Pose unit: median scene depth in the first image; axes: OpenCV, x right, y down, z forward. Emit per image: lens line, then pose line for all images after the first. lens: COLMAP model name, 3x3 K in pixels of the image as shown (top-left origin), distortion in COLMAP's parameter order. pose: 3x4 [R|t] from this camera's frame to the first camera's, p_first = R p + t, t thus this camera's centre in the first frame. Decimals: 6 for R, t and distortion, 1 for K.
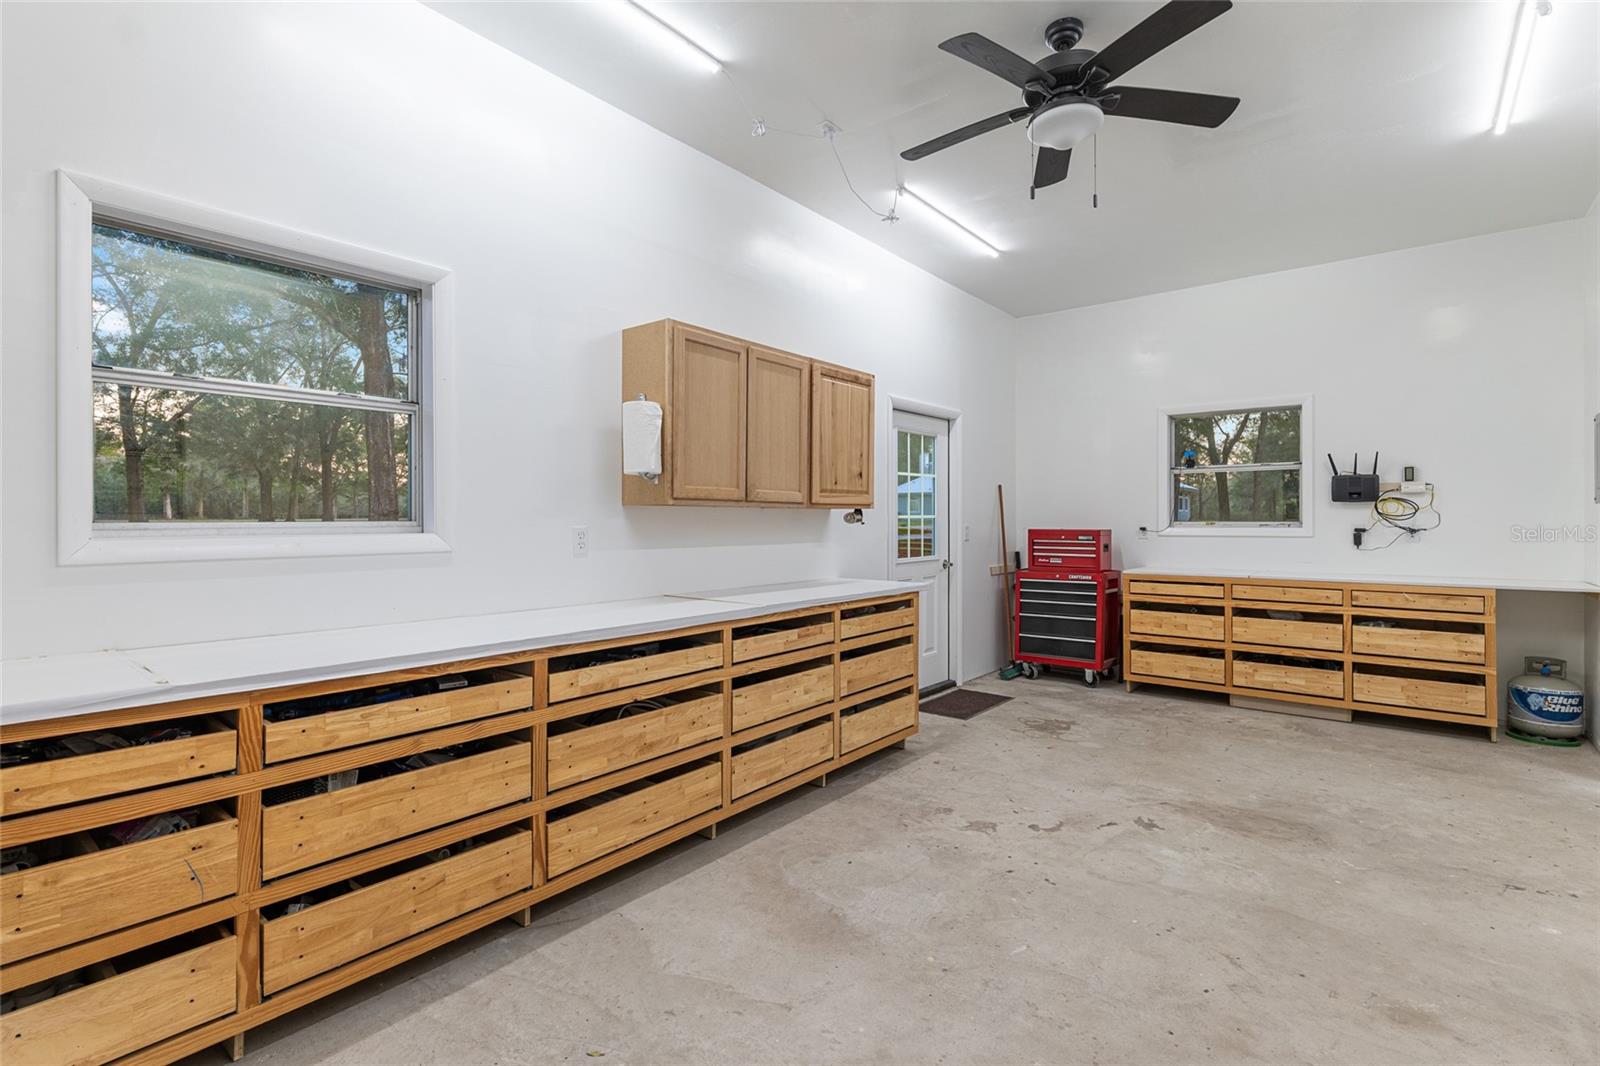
lens RADIAL K [[727.7, 0, 798.7], [0, 727.7, 522.1], [0, 0, 1]] dist [0.000851, -0.000417]
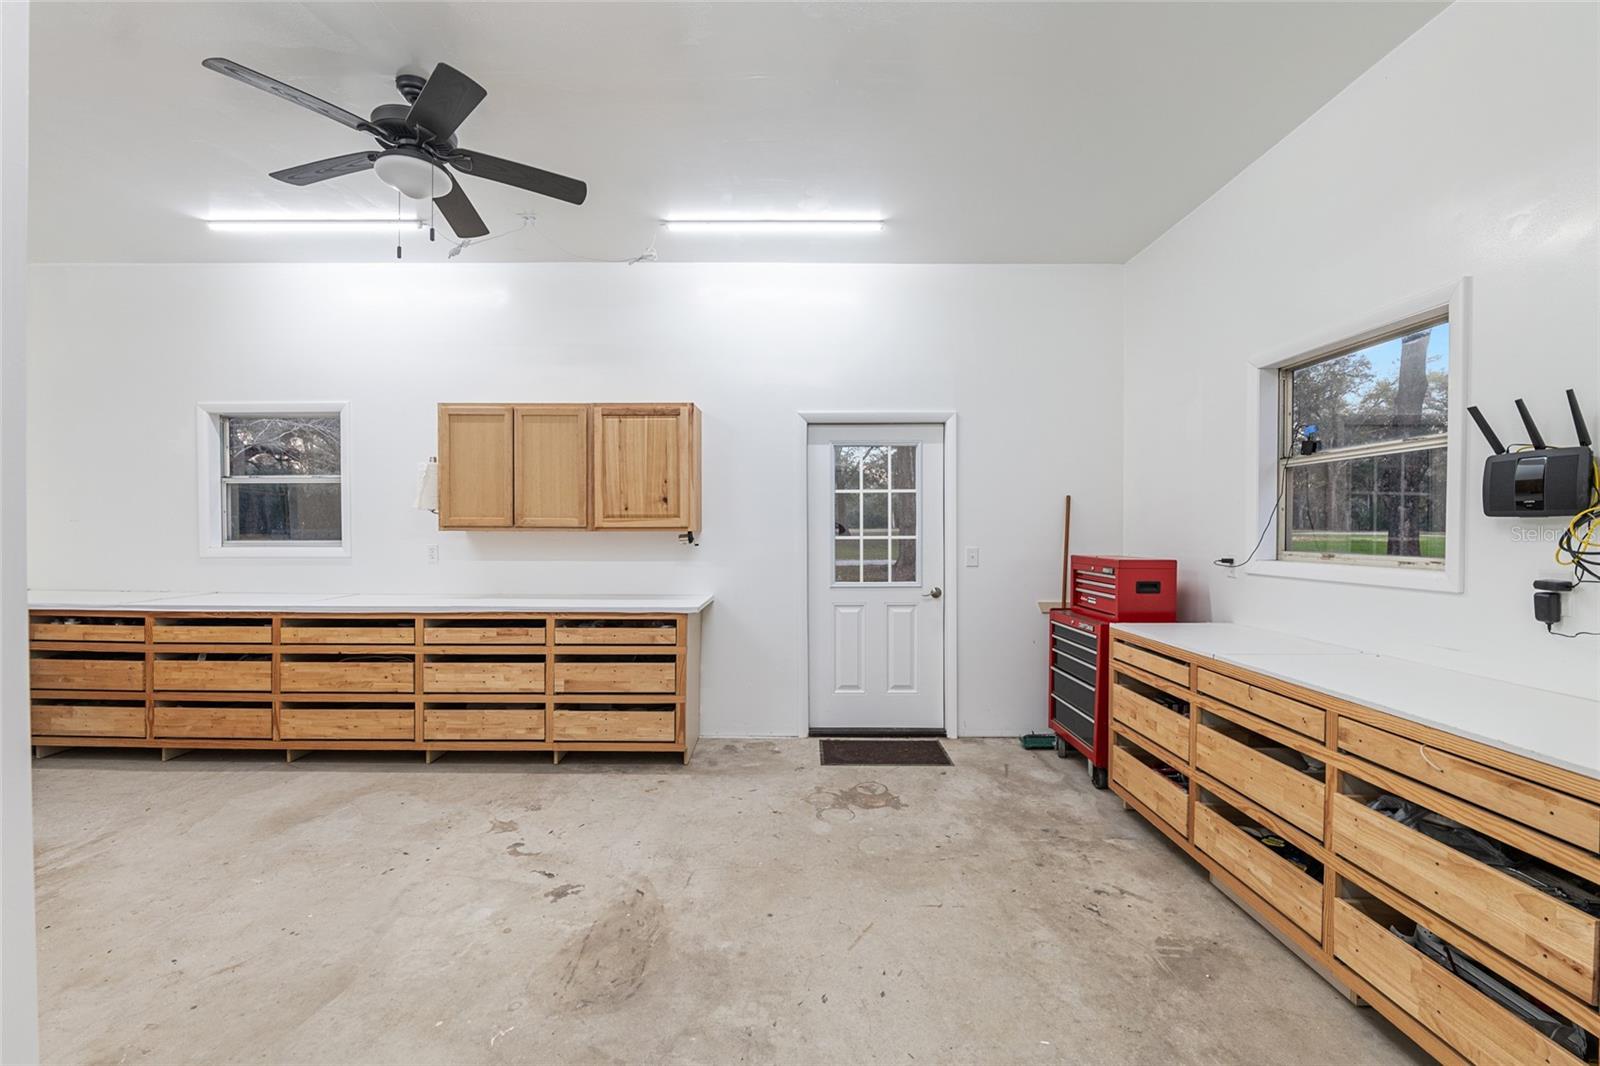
lens RADIAL K [[645.2, 0, 798.0], [0, 645.2, 540.9], [0, 0, 1]] dist [-0.011667, 0.000338]
pose [[0.636402, 0.016601, -0.771179, 1.129054], [-0.004920, 0.999835, 0.017464, -0.026296], [0.771342, -0.007320, 0.636379, 0.650214]]
